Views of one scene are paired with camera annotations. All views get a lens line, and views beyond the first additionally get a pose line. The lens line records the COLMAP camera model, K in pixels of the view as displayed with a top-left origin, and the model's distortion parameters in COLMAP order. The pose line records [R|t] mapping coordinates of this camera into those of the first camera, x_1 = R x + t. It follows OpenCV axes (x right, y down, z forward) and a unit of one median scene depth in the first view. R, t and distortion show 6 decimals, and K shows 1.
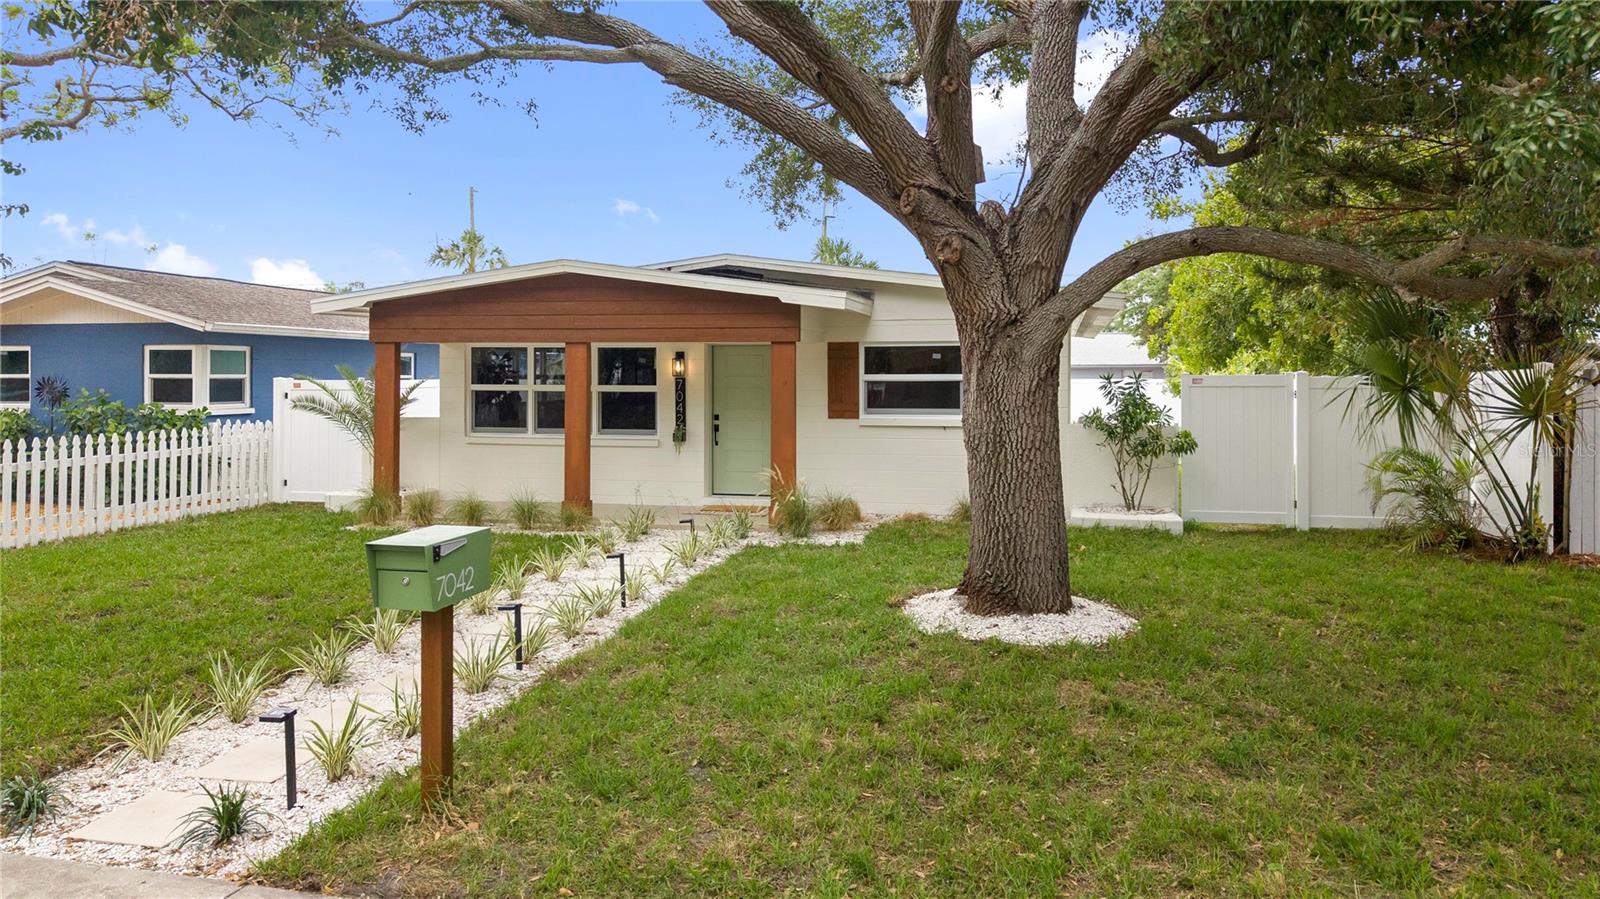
lens RADIAL K [[1130.3, 0, 800.0], [0, 1130.3, 449.5], [0, 0, 1]] dist [0.003981, 0.001771]
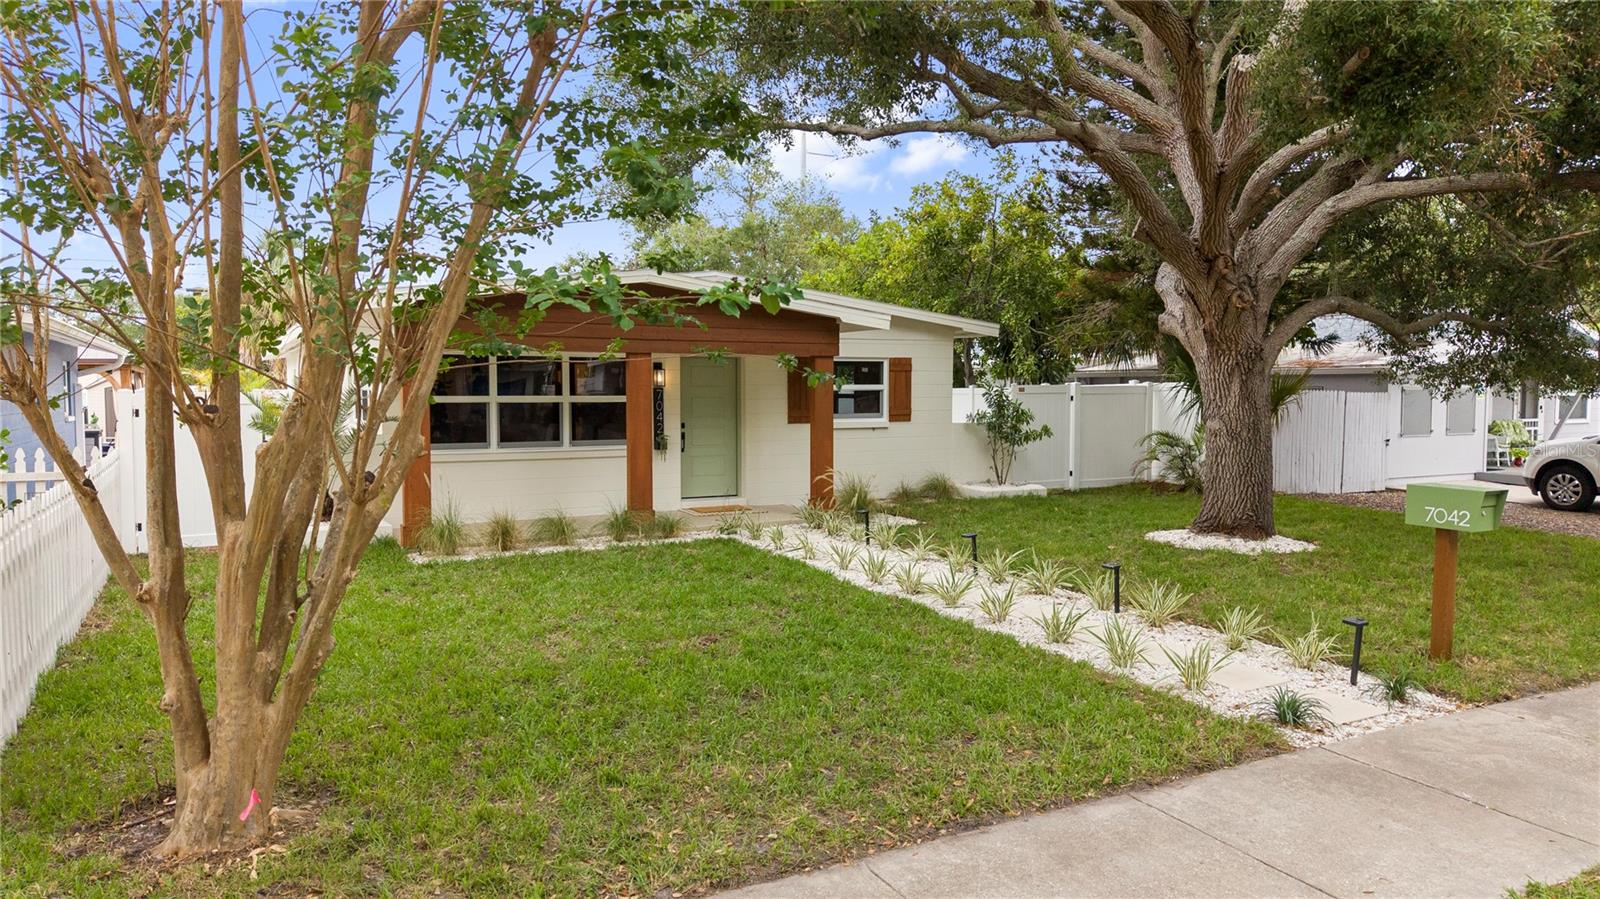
lens RADIAL K [[1130.3, 0, 800.0], [0, 1130.3, 449.5], [0, 0, 1]] dist [0.003981, 0.001771]
pose [[0.720434, -0.039650, 0.692389, -0.769295], [0.045133, 0.998928, 0.010243, -0.012358], [-0.692054, 0.023870, 0.721451, 0.171592]]
